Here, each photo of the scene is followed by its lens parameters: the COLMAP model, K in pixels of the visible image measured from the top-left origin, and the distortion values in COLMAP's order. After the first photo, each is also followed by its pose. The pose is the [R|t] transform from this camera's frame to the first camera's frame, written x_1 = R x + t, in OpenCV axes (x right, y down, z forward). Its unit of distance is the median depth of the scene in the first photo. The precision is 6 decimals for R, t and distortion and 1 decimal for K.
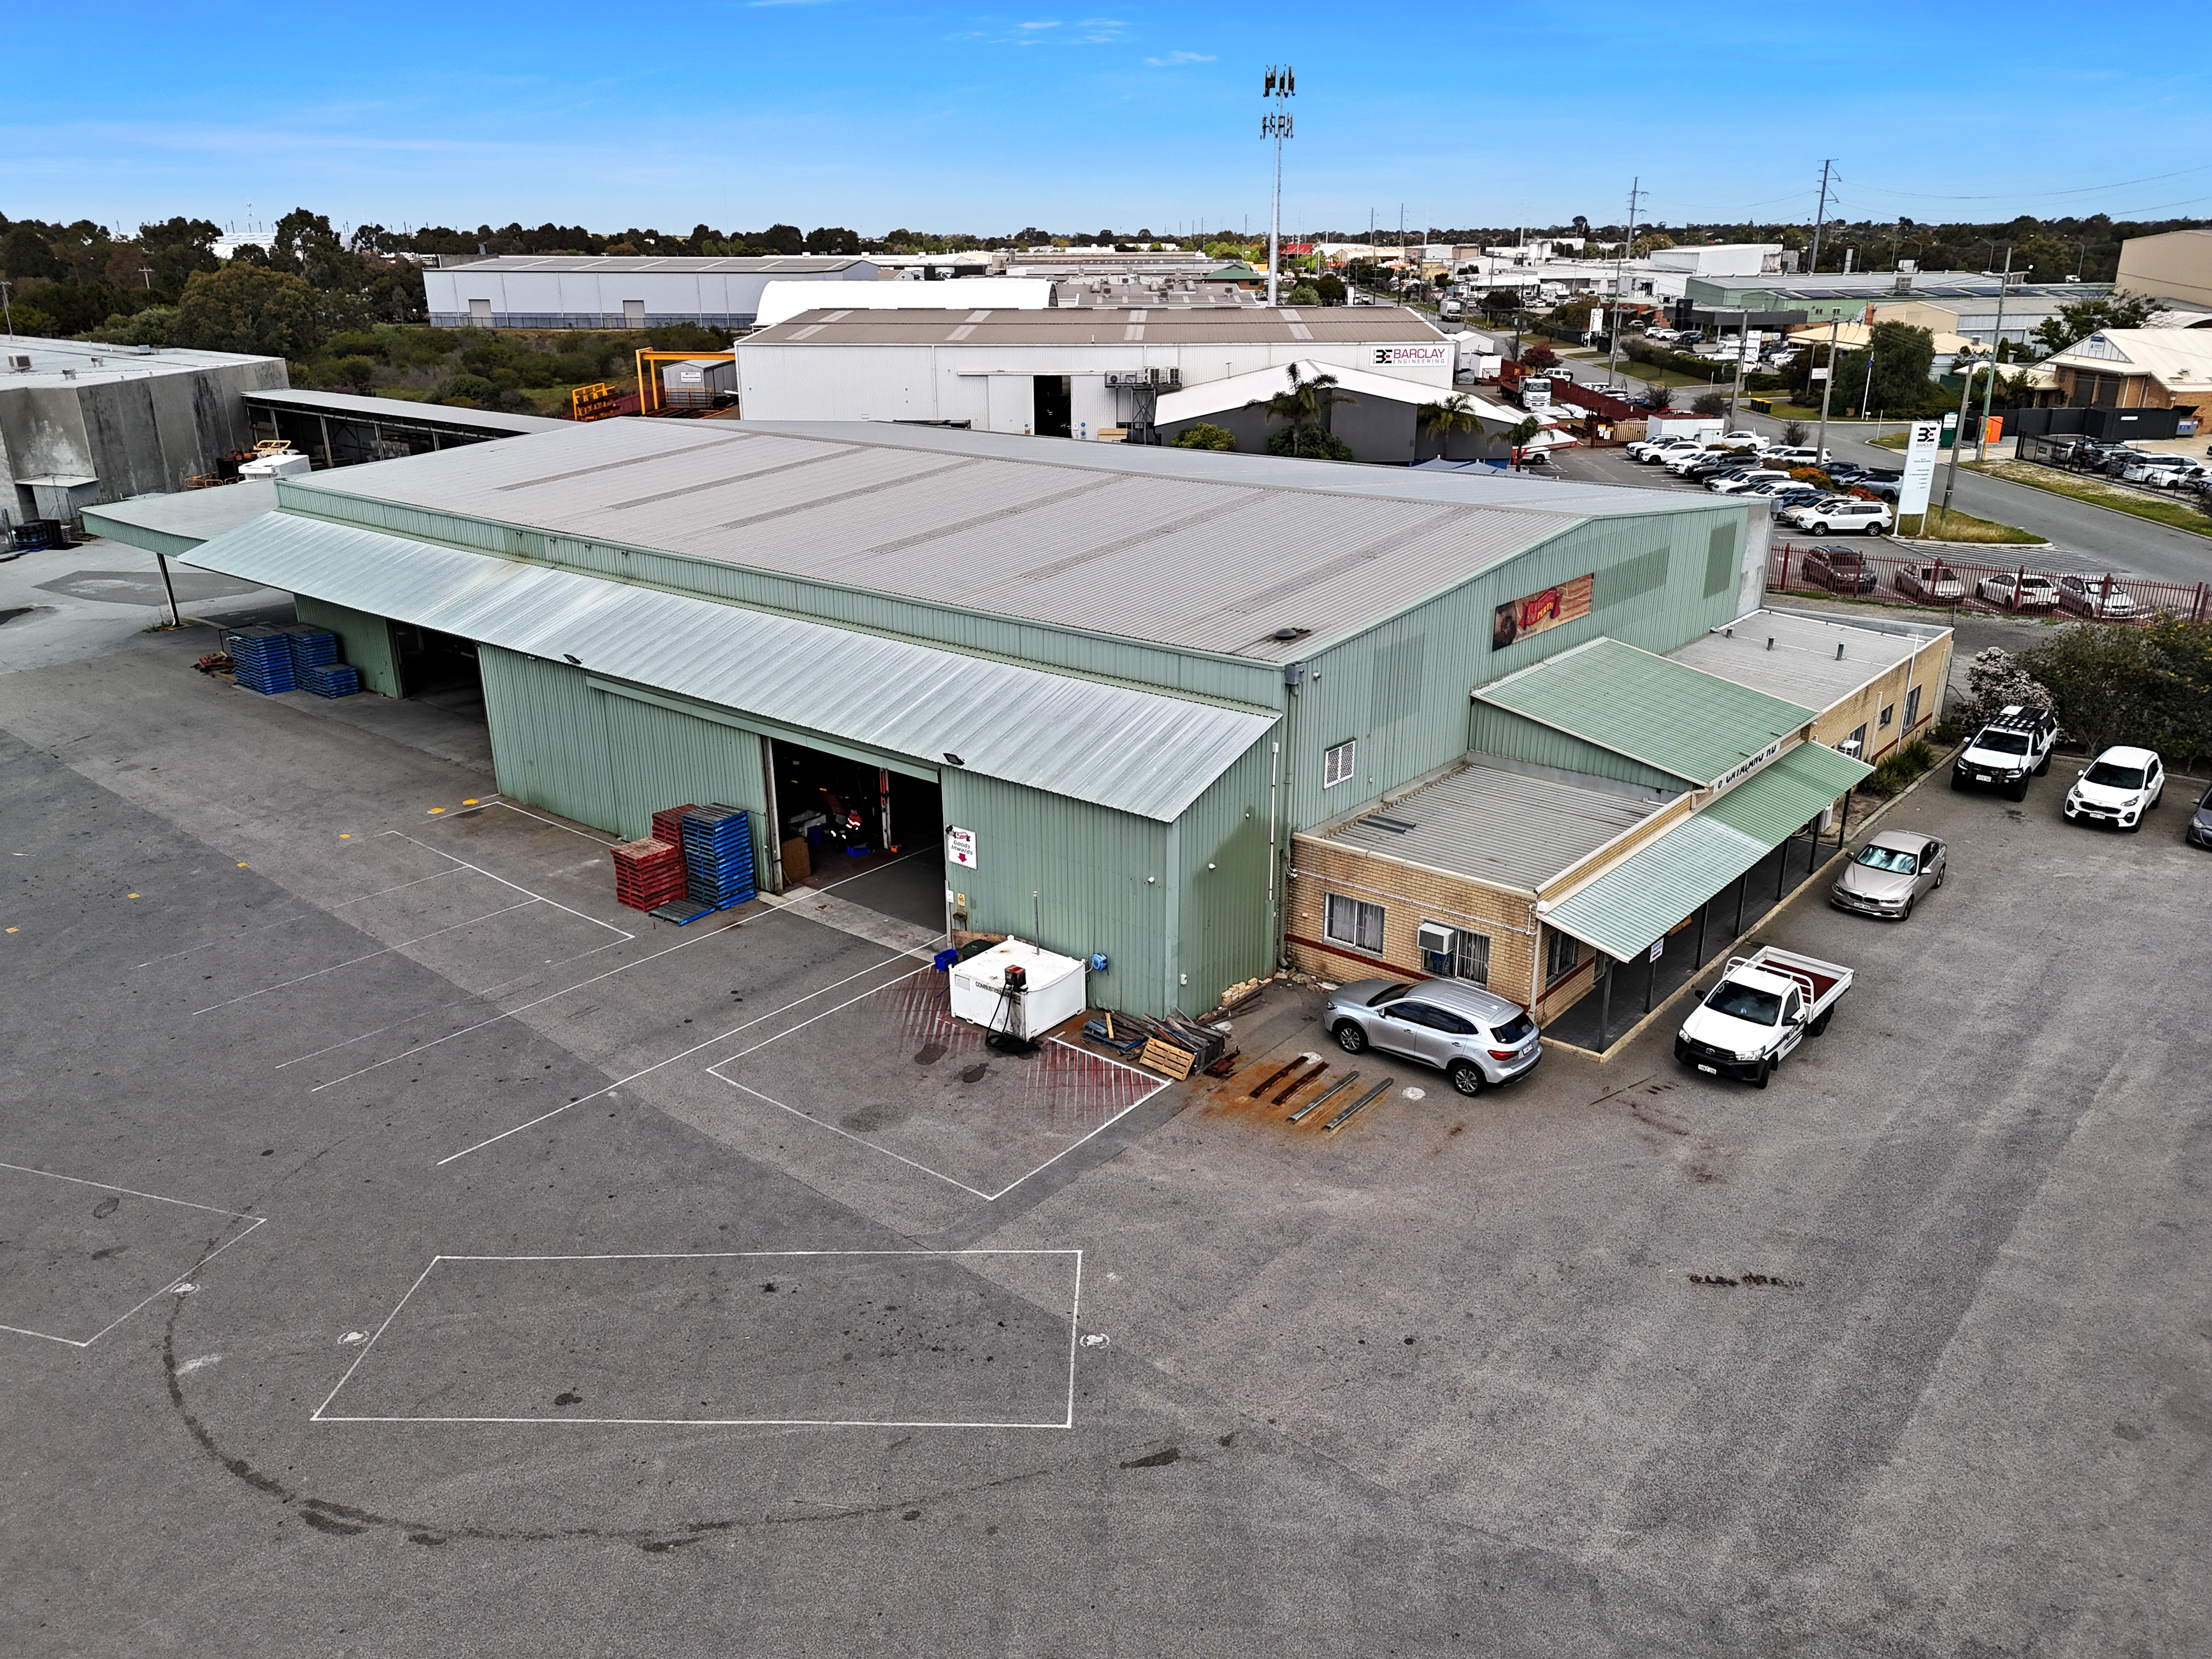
lens RADIAL K [[1626.6, 0, 1106.0], [0, 1626.6, 829.5], [0, 0, 1]] dist [0.085509, -0.077005]
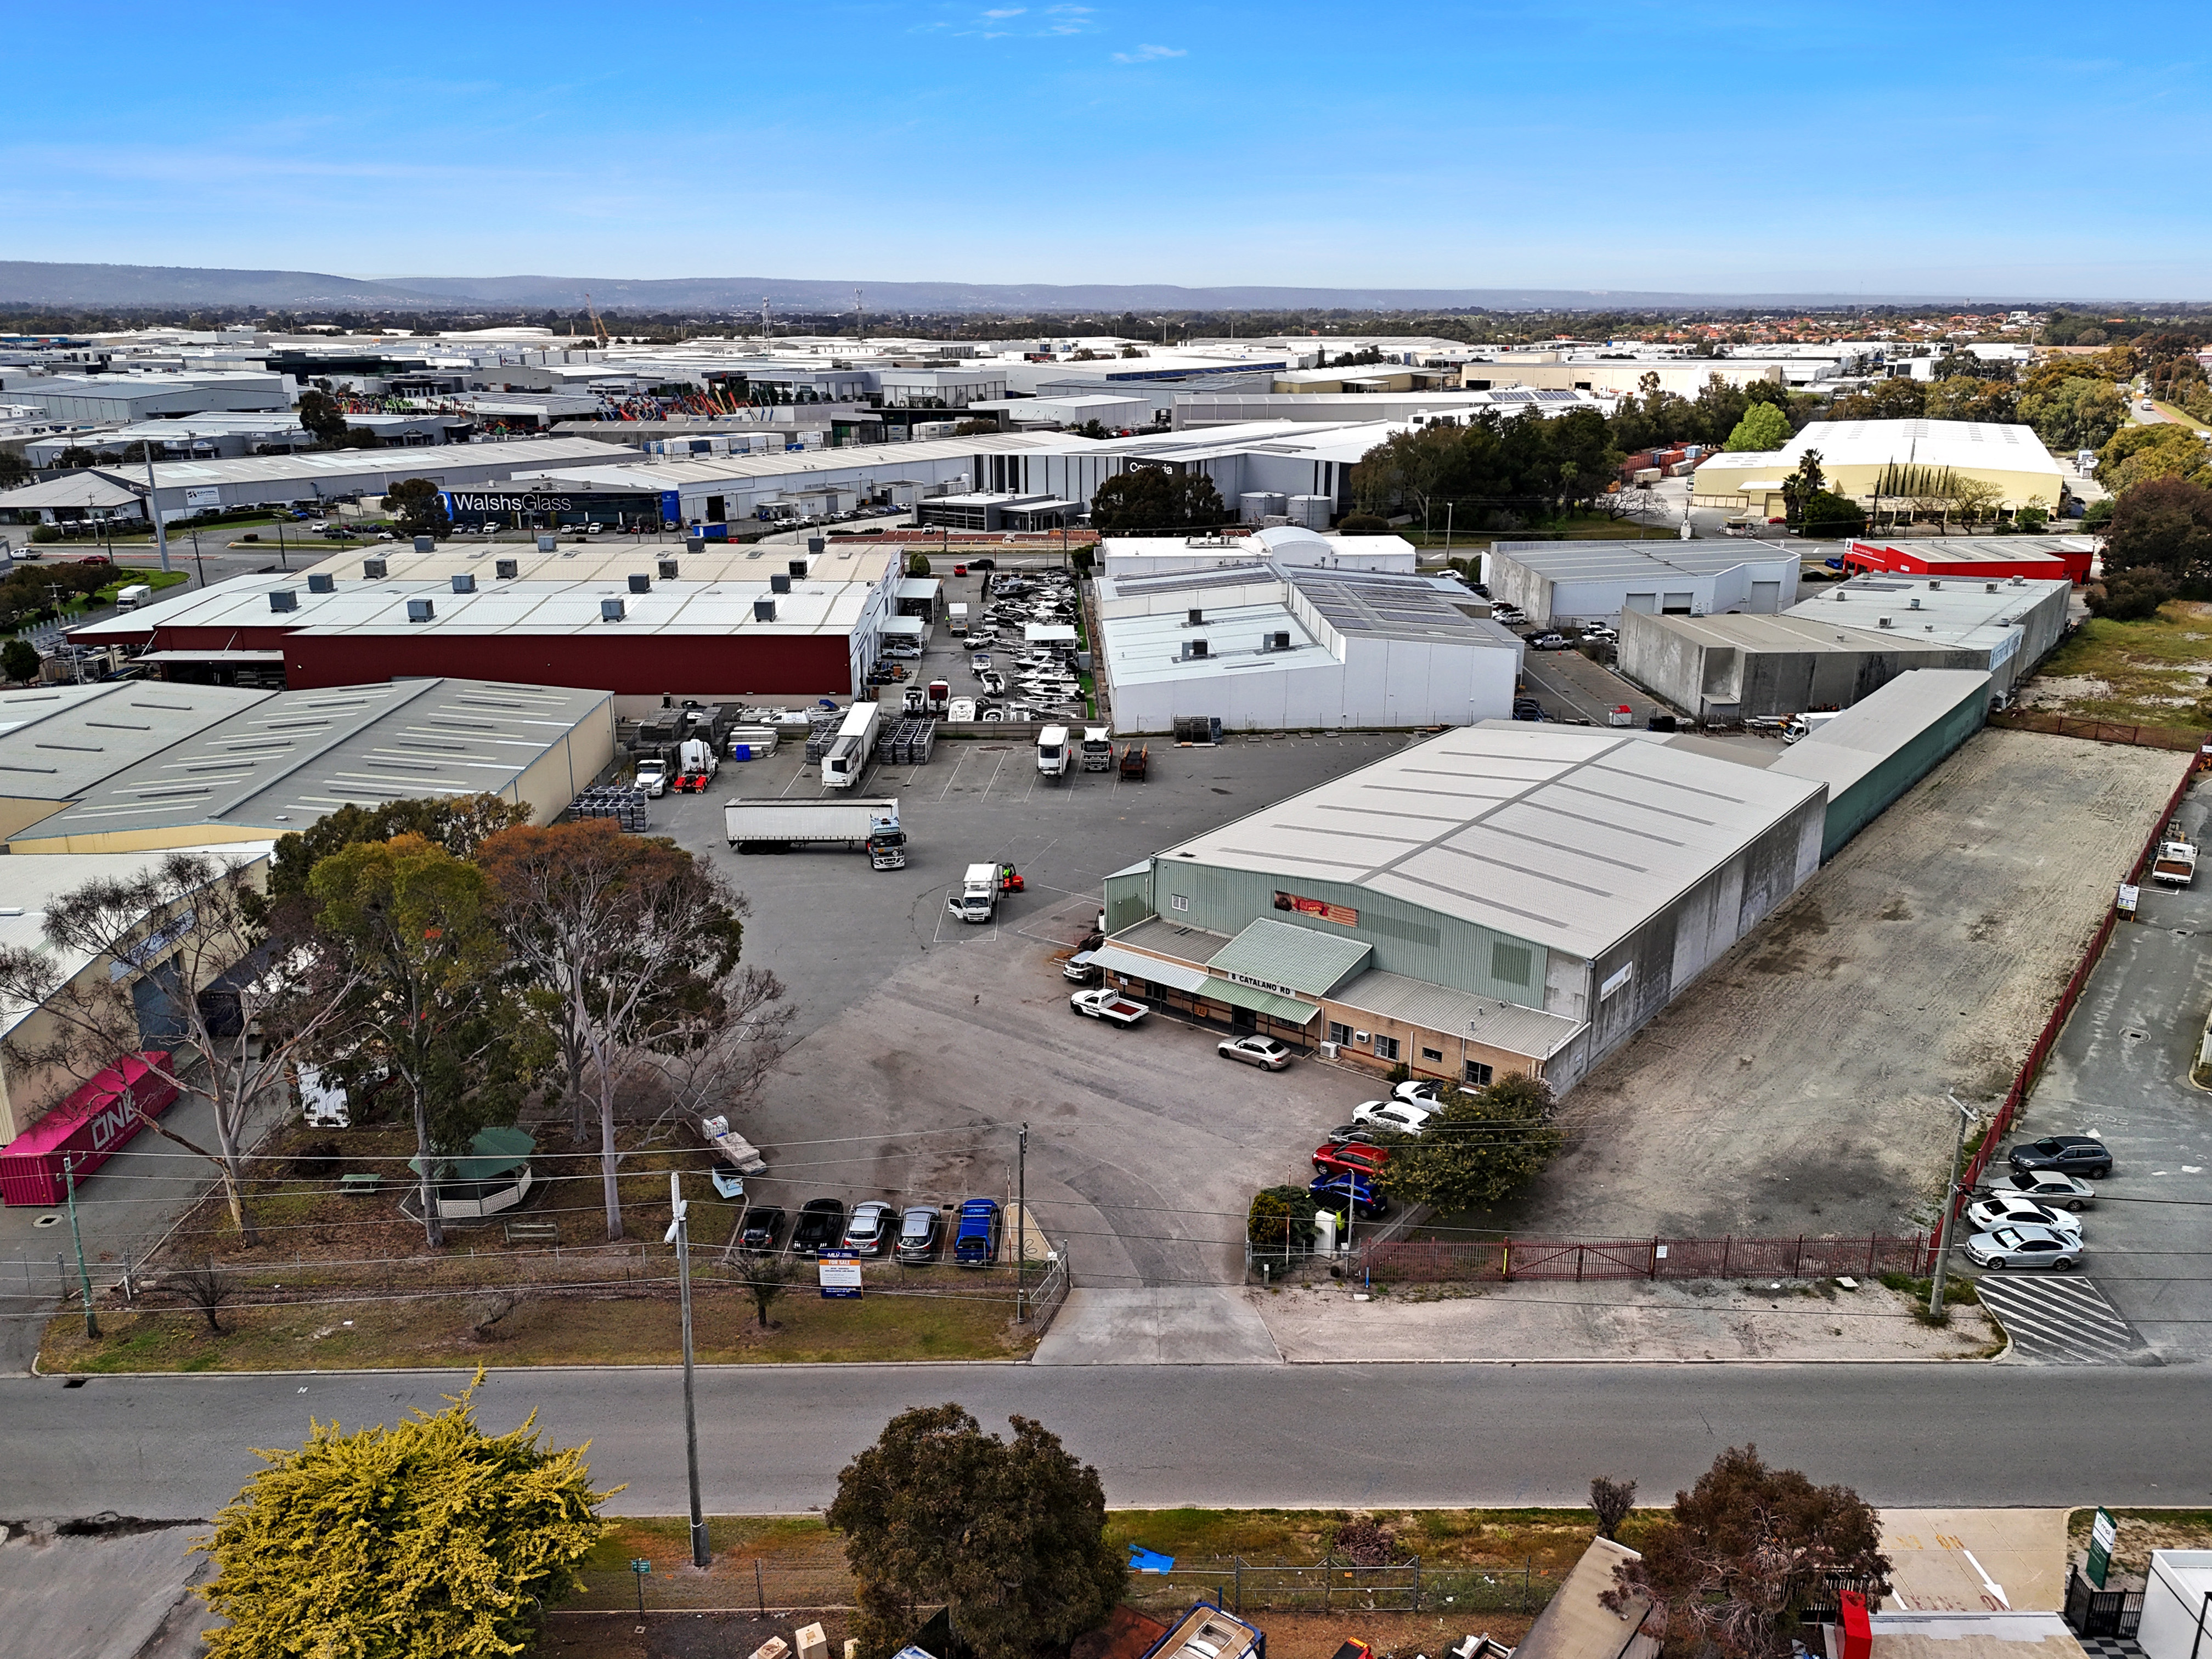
lens RADIAL K [[1643.5, 0, 1112.1], [0, 1643.5, 829.1], [0, 0, 1]] dist [0.087186, -0.076461]
pose [[0.045984, 0.305704, -0.951016, 2.394819], [-0.333662, 0.902046, 0.273829, -0.764846], [0.941570, 0.304726, 0.143481, 0.351810]]
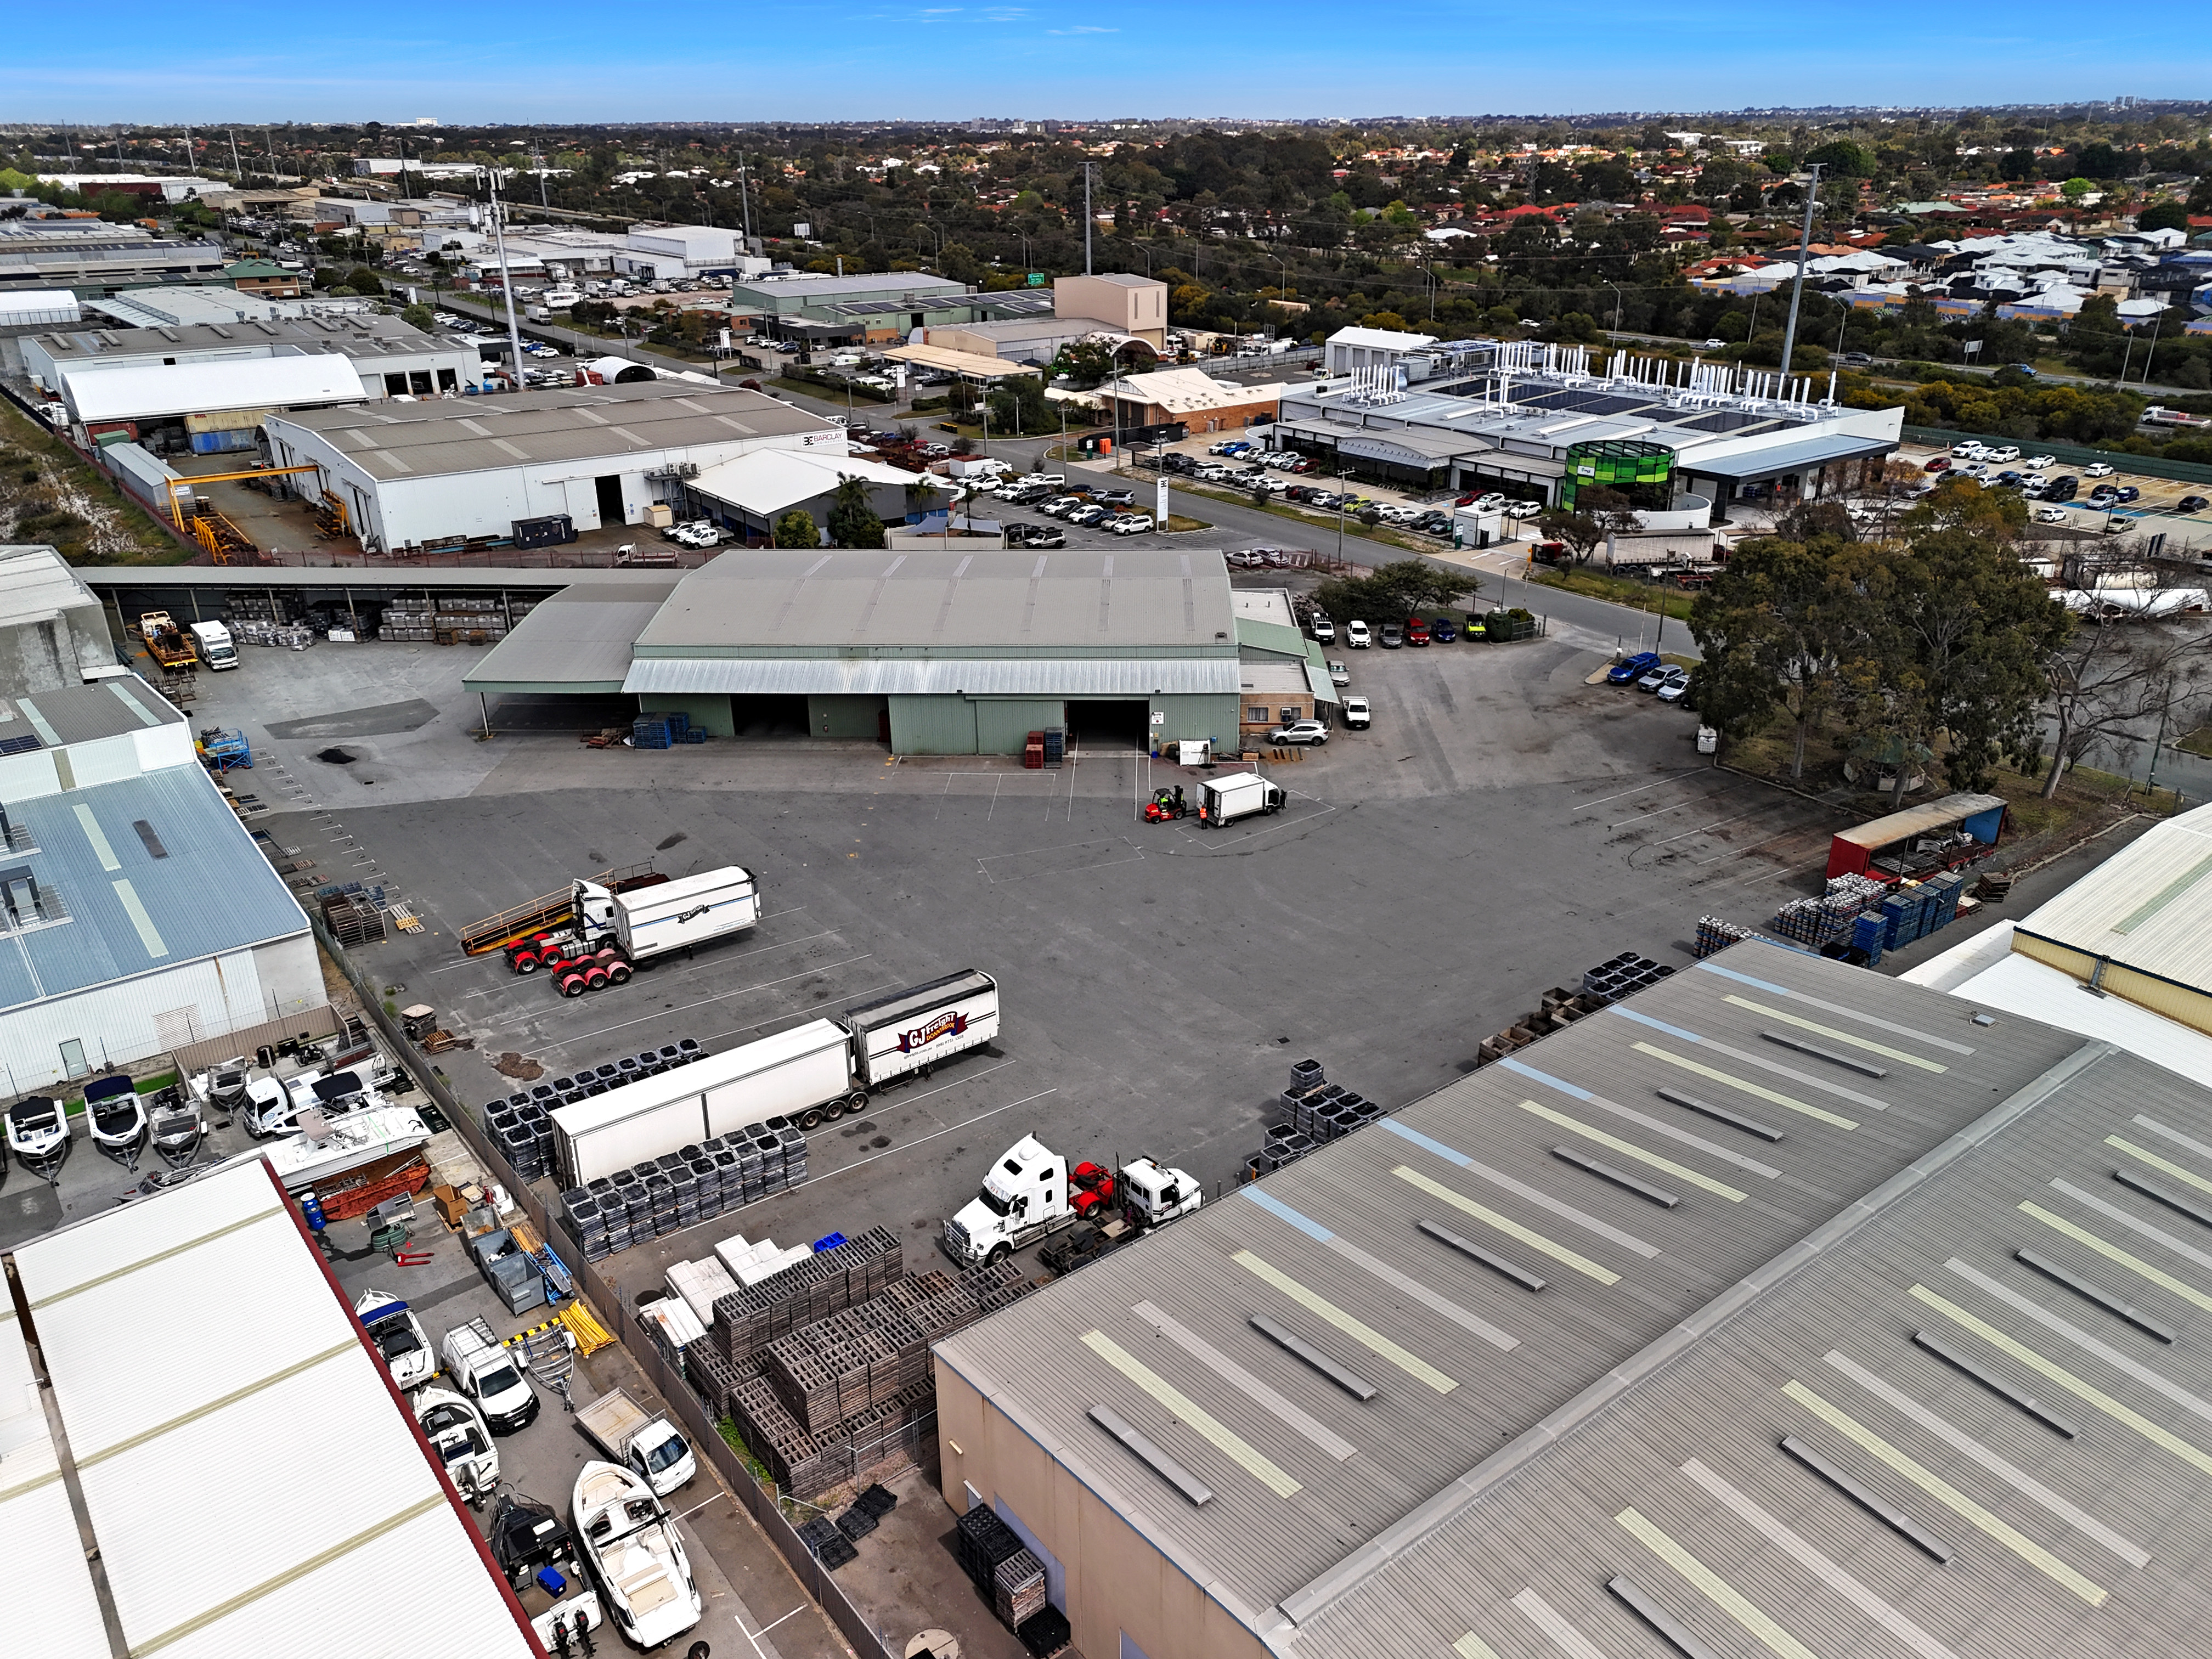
lens RADIAL K [[1643.5, 0, 1112.1], [0, 1643.5, 829.1], [0, 0, 1]] dist [0.087186, -0.076461]
pose [[0.779744, -0.247523, 0.575094, -1.724167], [0.213780, 0.968587, 0.127029, -0.173110], [-0.588471, 0.023893, 0.808165, -1.308788]]
